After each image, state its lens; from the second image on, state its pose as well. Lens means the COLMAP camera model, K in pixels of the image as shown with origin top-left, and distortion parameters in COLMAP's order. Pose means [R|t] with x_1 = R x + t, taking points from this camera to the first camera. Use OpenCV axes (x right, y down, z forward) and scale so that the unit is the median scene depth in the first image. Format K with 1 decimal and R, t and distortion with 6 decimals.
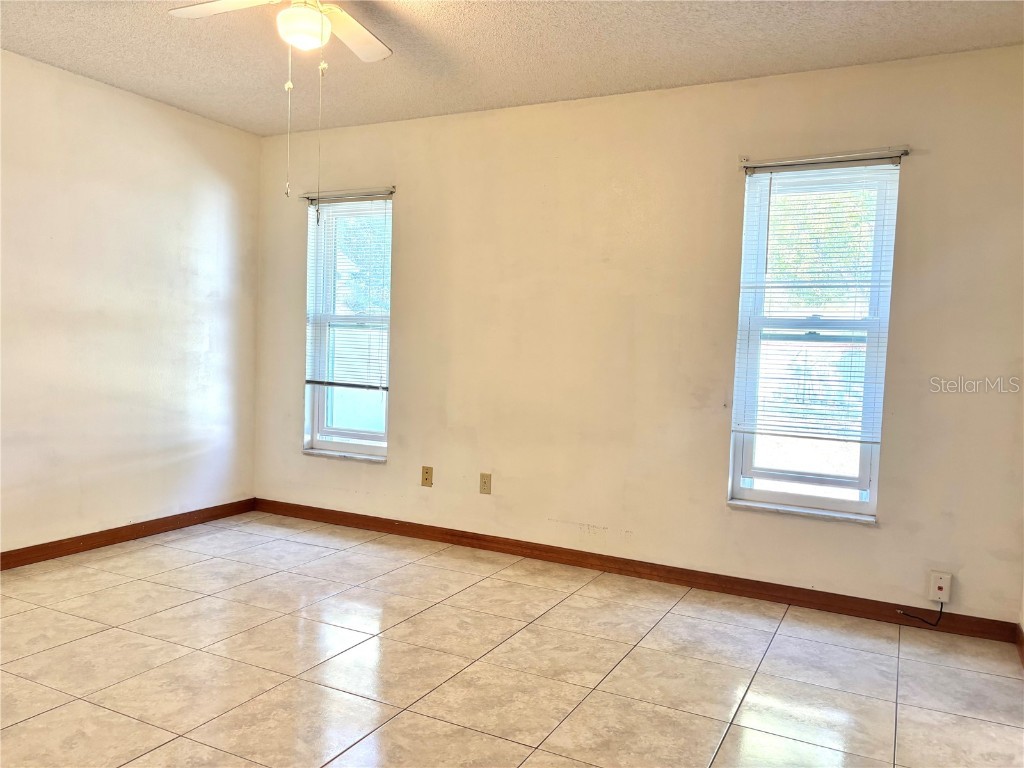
lens RADIAL K [[774.4, 0, 511.4], [0, 774.4, 385.0], [0, 0, 1]] dist [0.053850, -0.020576]
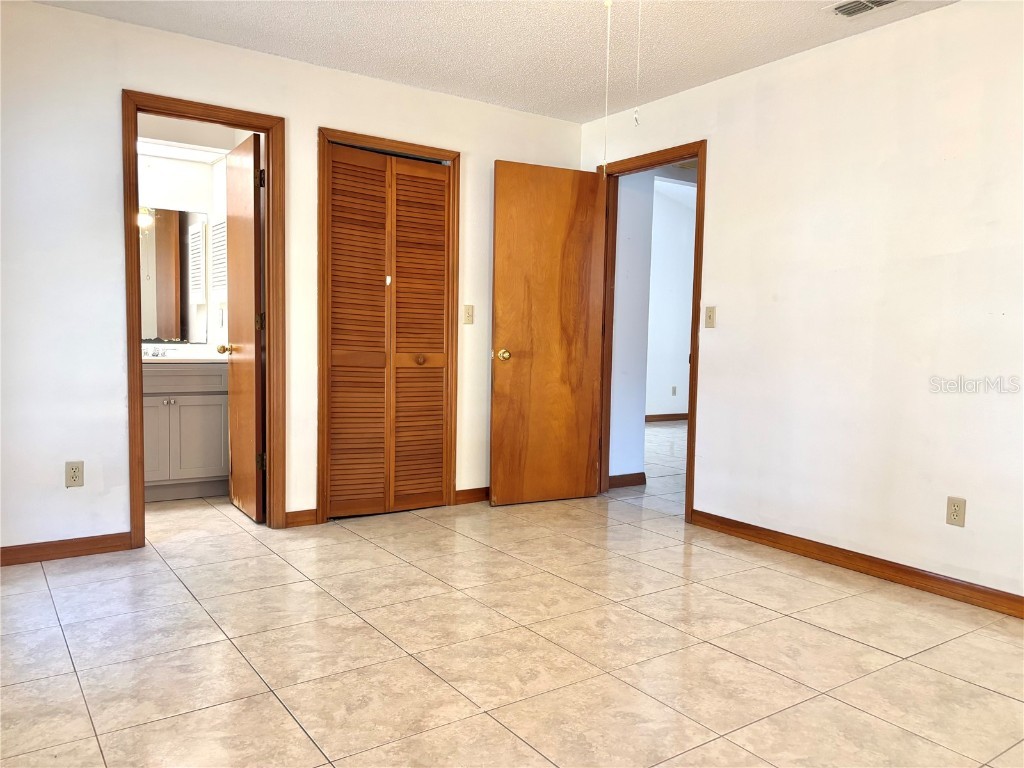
lens RADIAL K [[774.4, 0, 512.5], [0, 774.4, 384.6], [0, 0, 1]] dist [0.053850, -0.020576]
pose [[-0.879911, -0.081420, 0.468110, -0.583220], [-0.024146, 0.991598, 0.127084, -0.078598], [-0.474524, 0.100520, -0.874484, 1.822839]]
